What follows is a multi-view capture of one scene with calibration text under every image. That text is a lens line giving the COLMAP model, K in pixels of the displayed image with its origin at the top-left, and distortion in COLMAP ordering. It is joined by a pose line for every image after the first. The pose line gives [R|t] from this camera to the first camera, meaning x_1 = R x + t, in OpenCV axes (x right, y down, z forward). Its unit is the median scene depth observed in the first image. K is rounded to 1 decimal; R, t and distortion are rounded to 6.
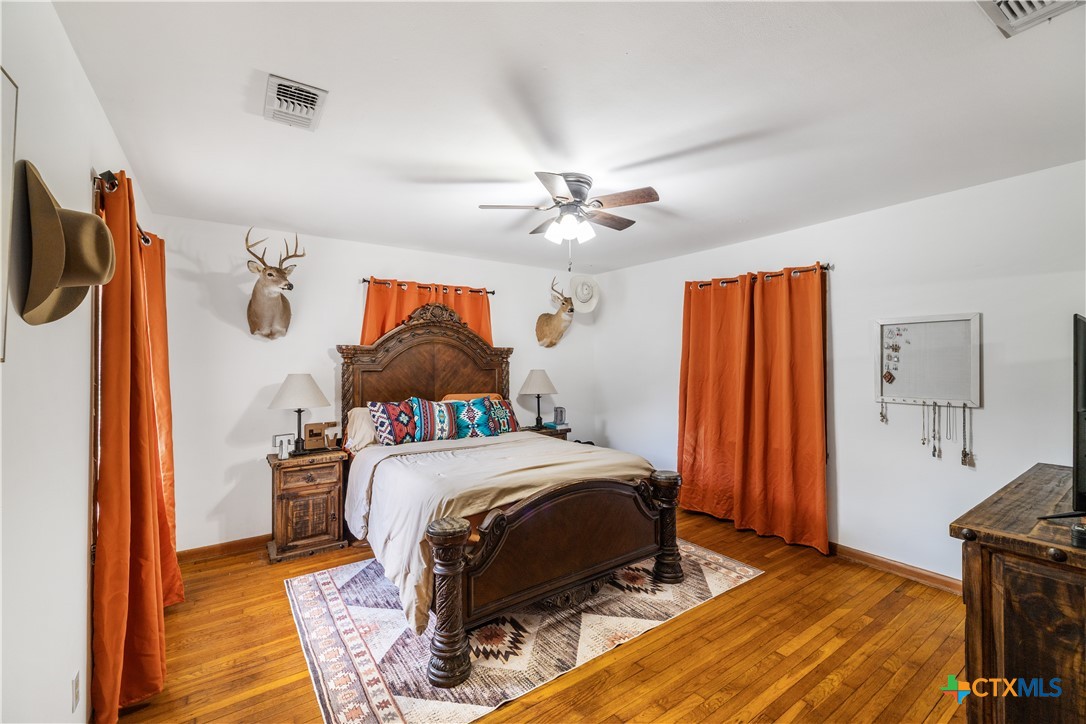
lens RADIAL K [[462.3, 0, 544.6], [0, 462.3, 358.2], [0, 0, 1]] dist [0.008121, 0.000200]
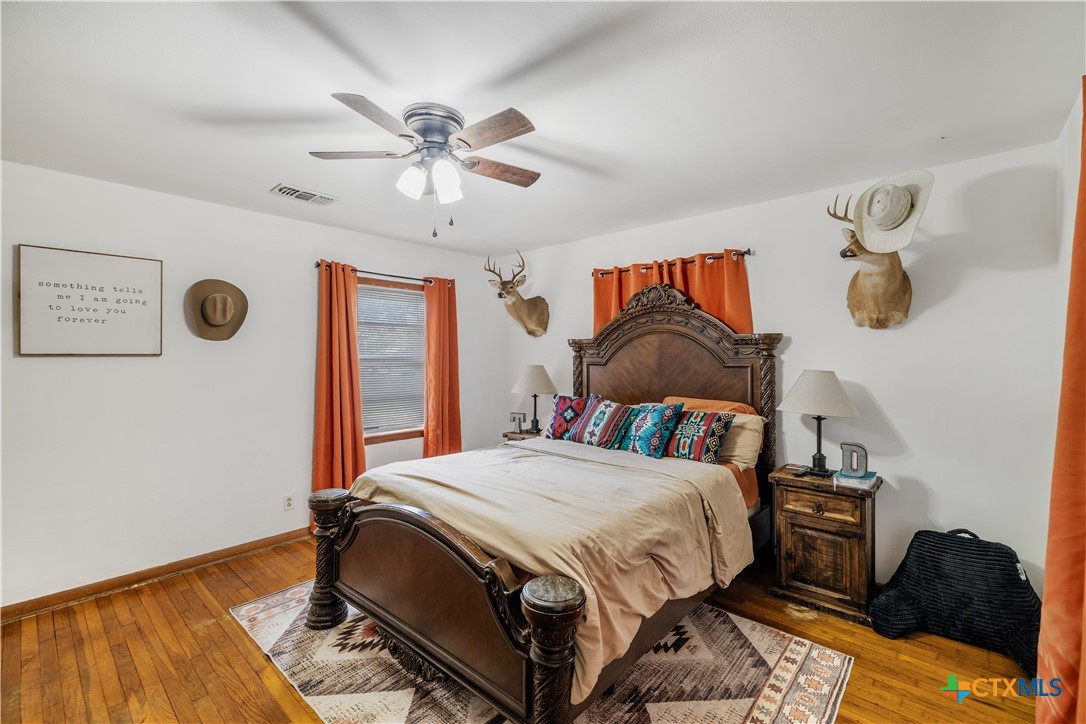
lens RADIAL K [[462.3, 0, 543.7], [0, 462.3, 357.5], [0, 0, 1]] dist [0.008121, 0.000200]
pose [[0.227656, -0.003630, -0.973735, 0.578901], [-0.009887, 0.999933, -0.006039, 0.020129], [0.973691, 0.011002, 0.227605, 0.703112]]
